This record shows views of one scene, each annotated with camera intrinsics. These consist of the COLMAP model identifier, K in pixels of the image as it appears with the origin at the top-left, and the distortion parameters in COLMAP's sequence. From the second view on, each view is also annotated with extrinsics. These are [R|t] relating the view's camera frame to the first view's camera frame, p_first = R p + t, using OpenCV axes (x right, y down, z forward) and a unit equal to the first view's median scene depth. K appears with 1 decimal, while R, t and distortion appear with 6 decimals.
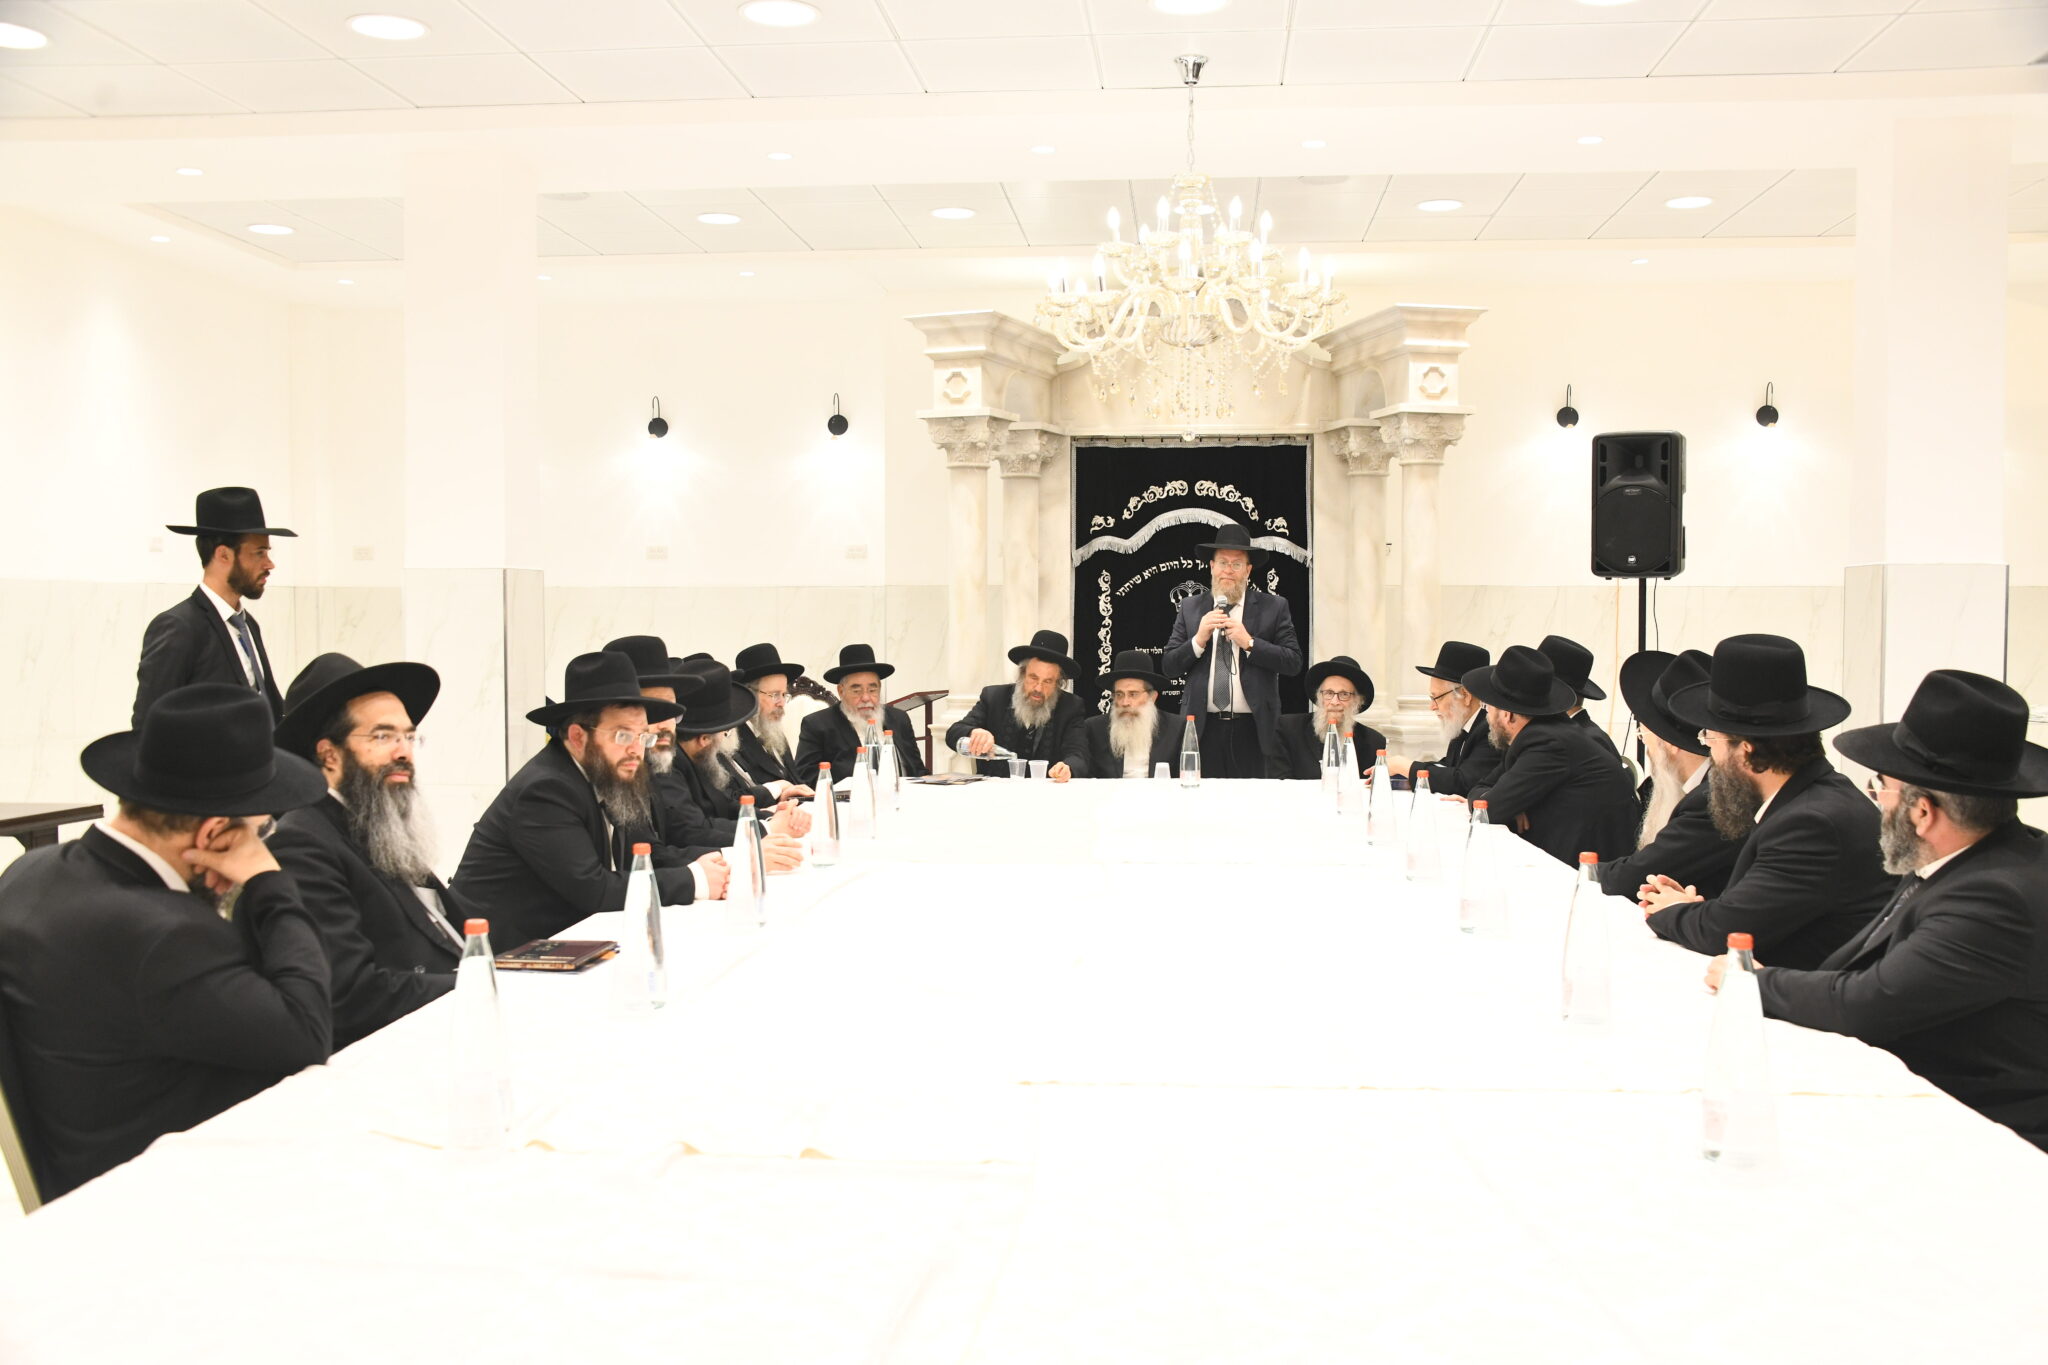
lens RADIAL K [[1884.9, 0, 1032.9], [0, 1884.9, 731.9], [0, 0, 1]] dist [-0.053075, 0.000000]
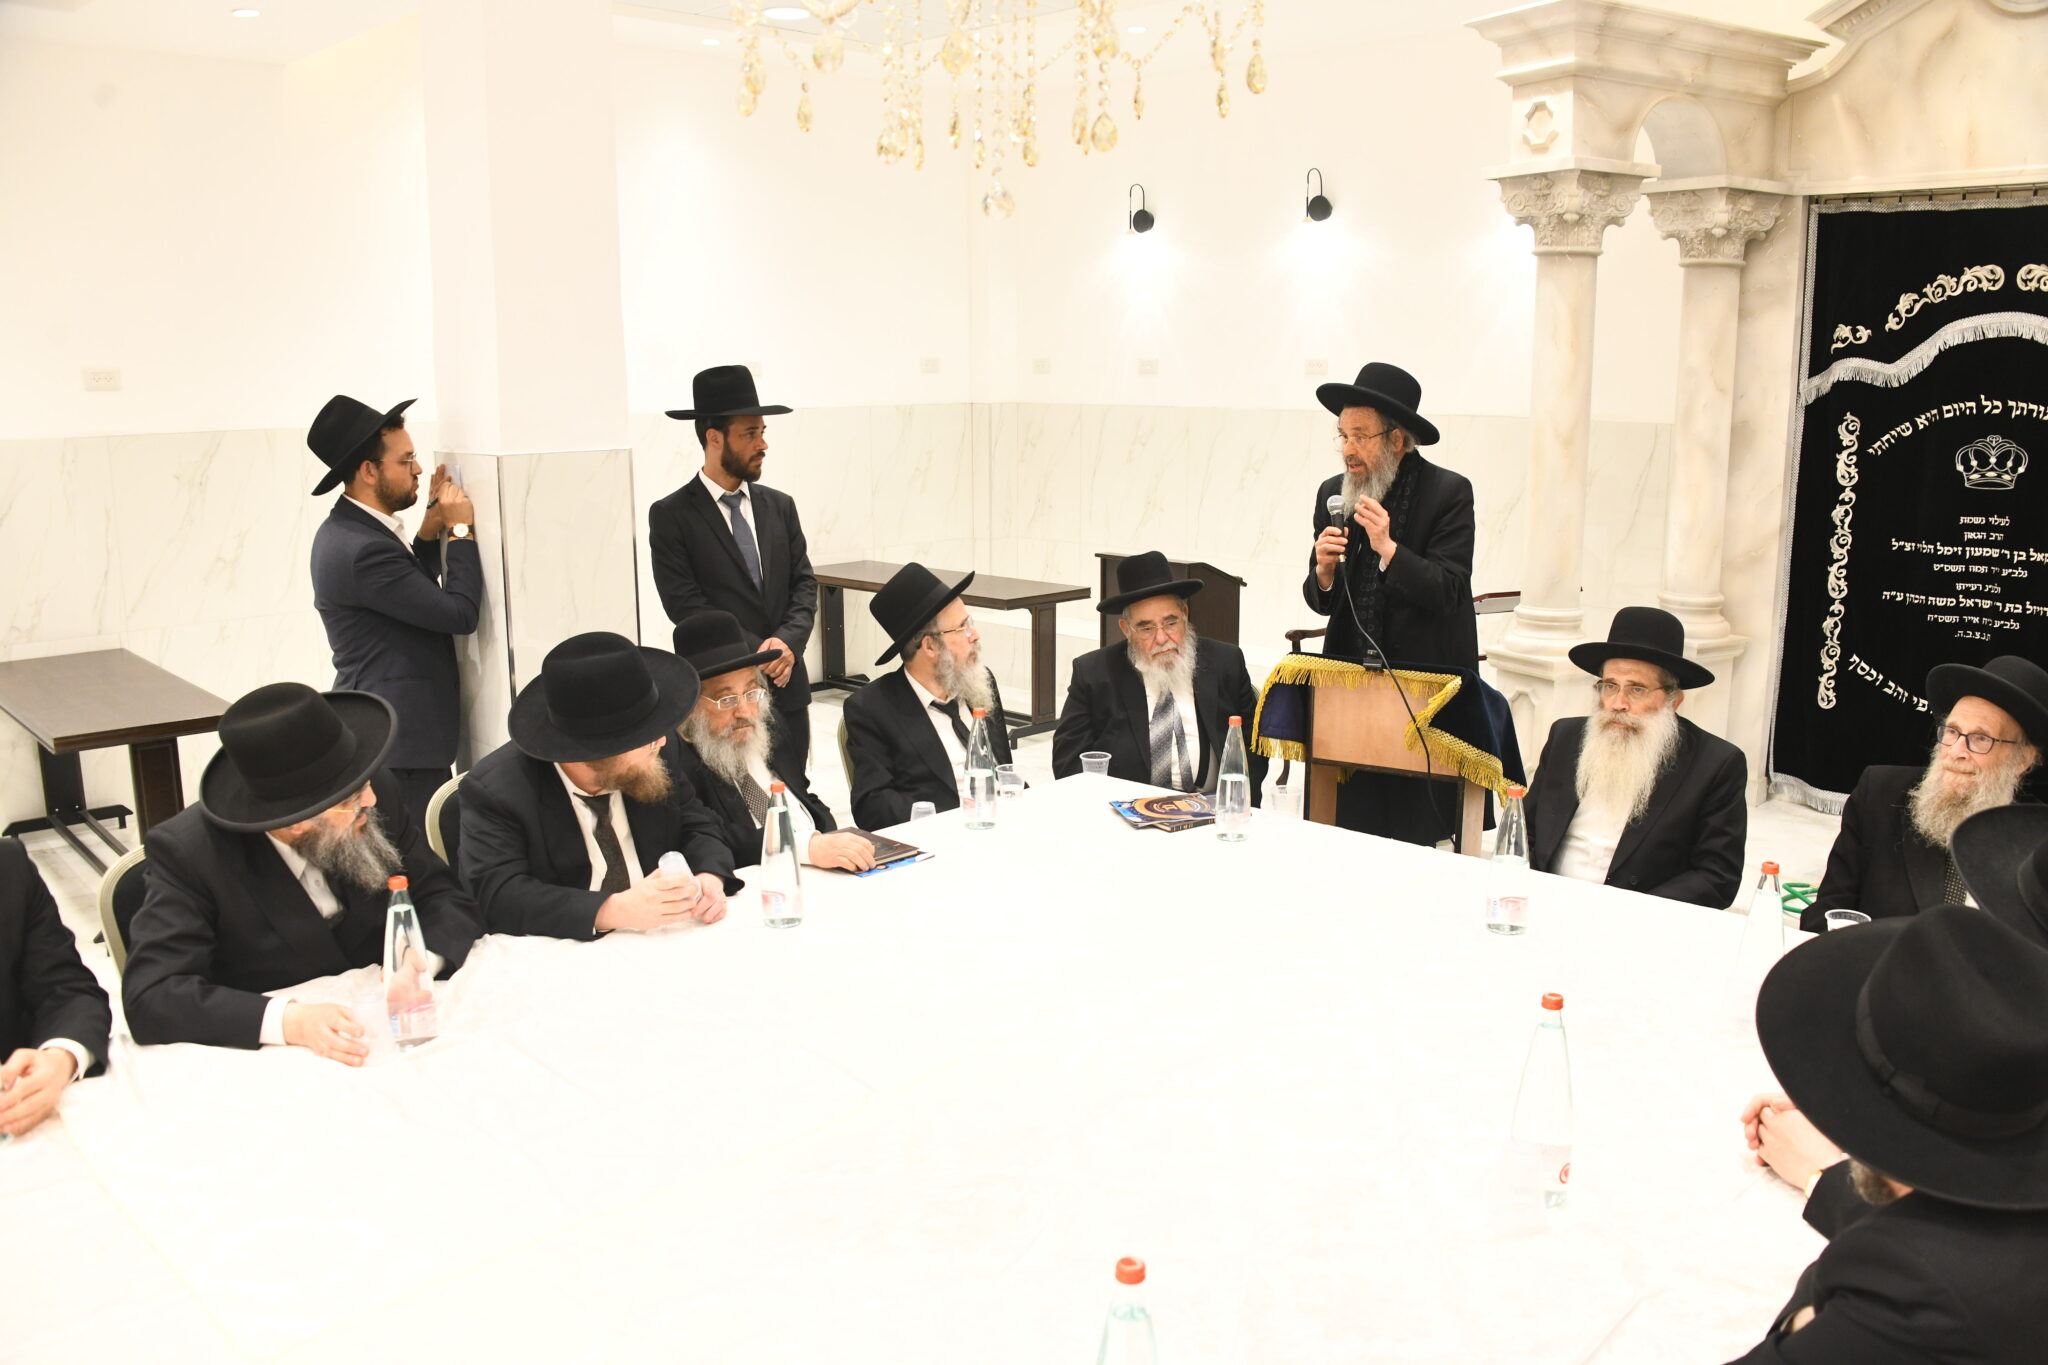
lens RADIAL K [[1624.6, 0, 1021.3], [0, 1624.6, 706.5], [0, 0, 1]] dist [-0.152637, 0.078869]
pose [[0.767020, 0.128133, -0.628699, 0.166616], [-0.036225, 0.986942, 0.156951, -0.061651], [0.640600, -0.097610, 0.761646, 0.426918]]
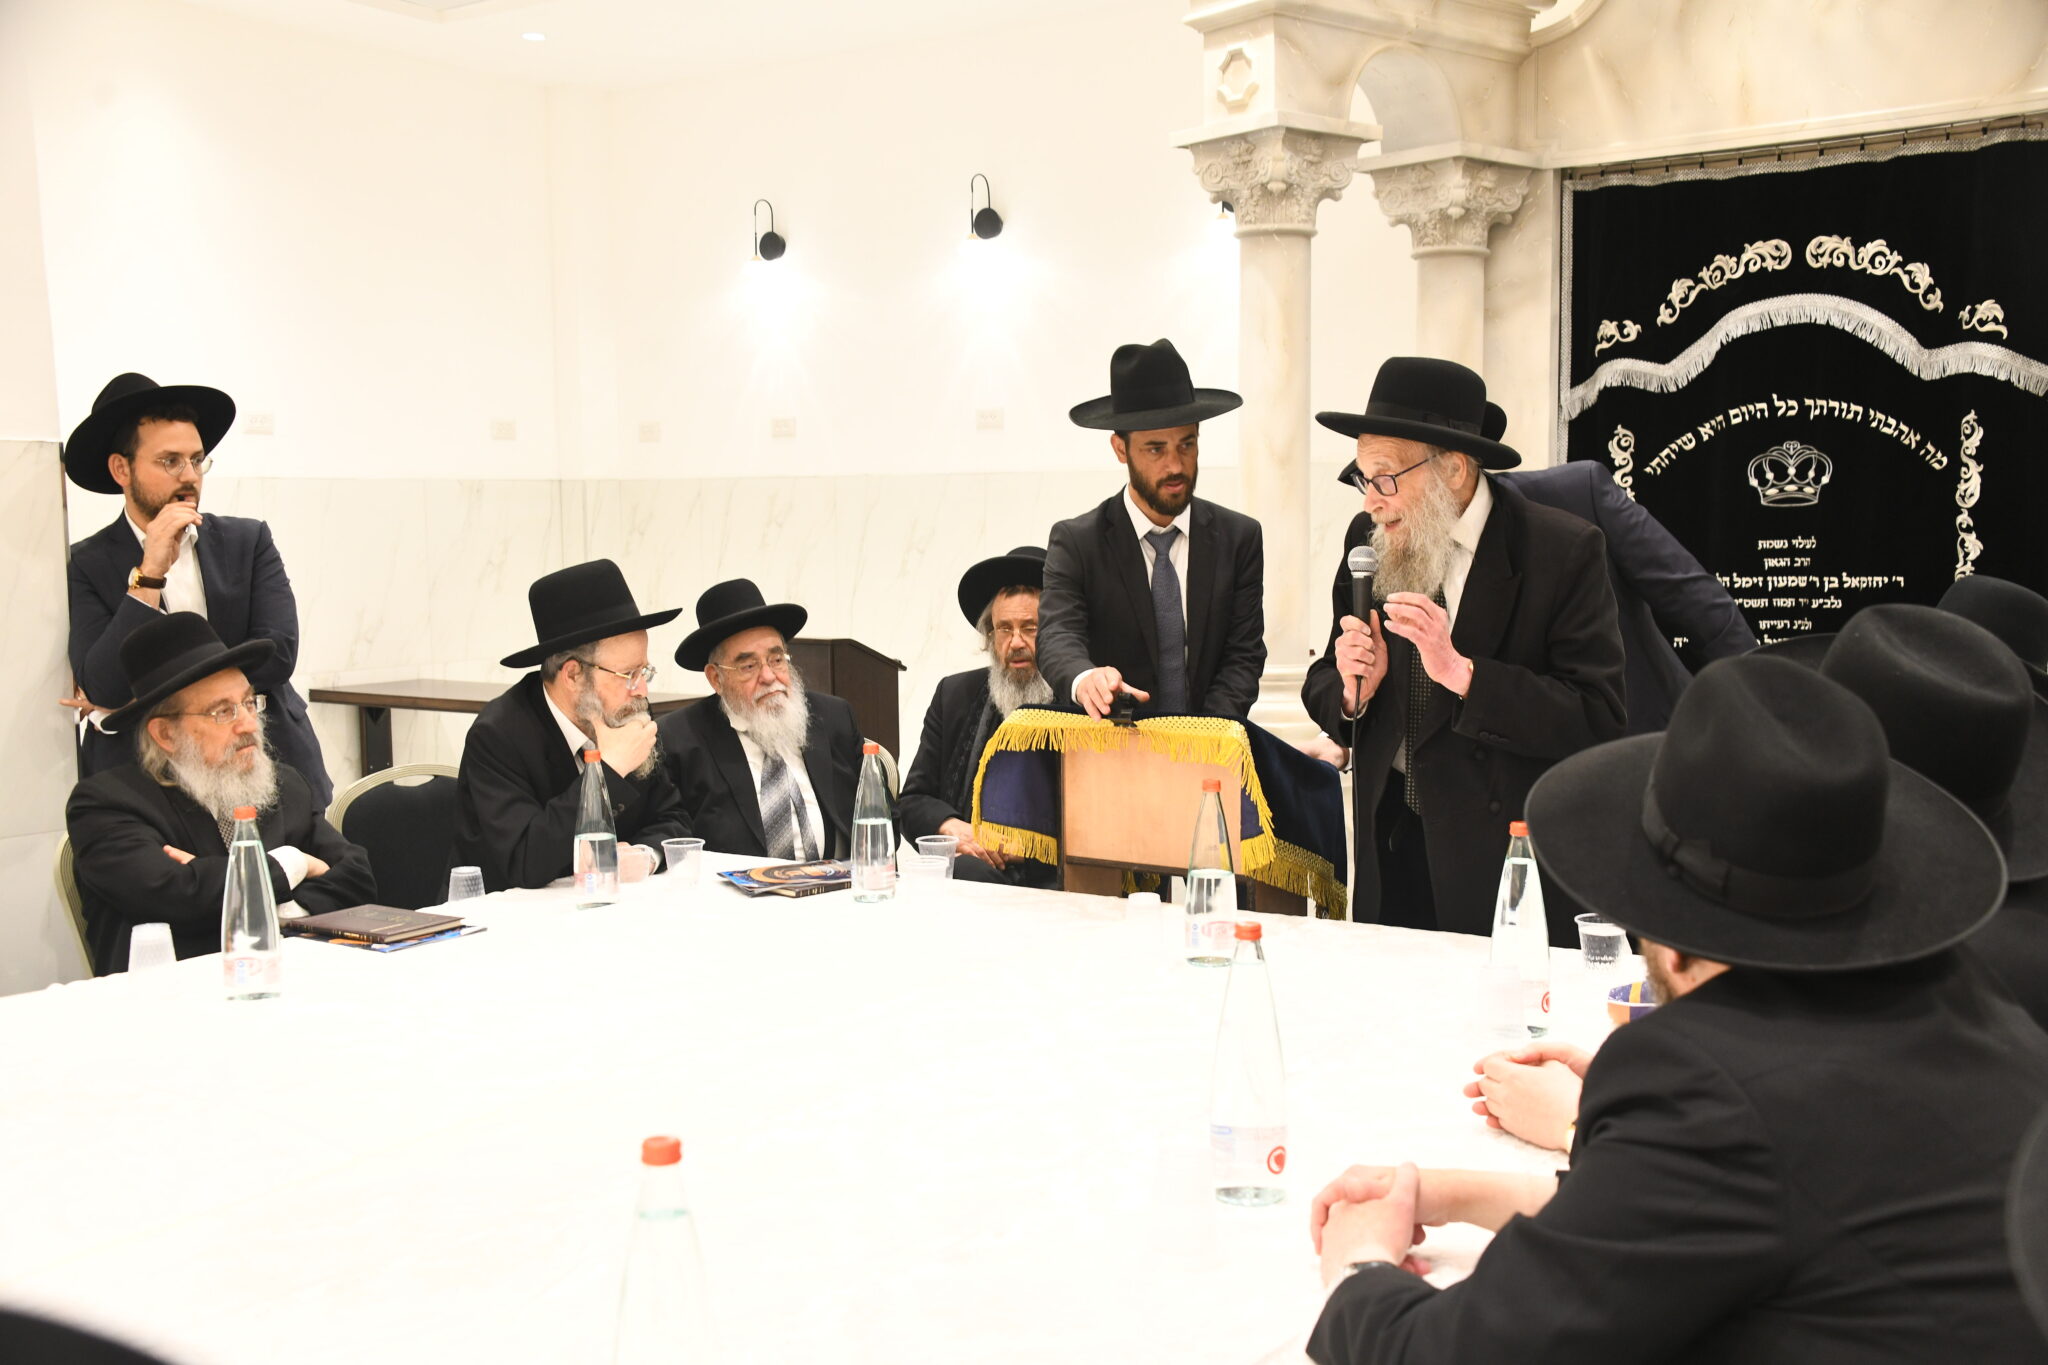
lens RADIAL K [[2041.0, 0, 1037.7], [0, 2041.0, 702.3], [0, 0, 1]] dist [0.027487, 0.000000]
pose [[0.873445, 0.037331, -0.485489, 0.177009], [-0.020973, 0.999016, 0.039087, -0.028461], [0.486470, -0.023958, 0.873369, 0.430648]]
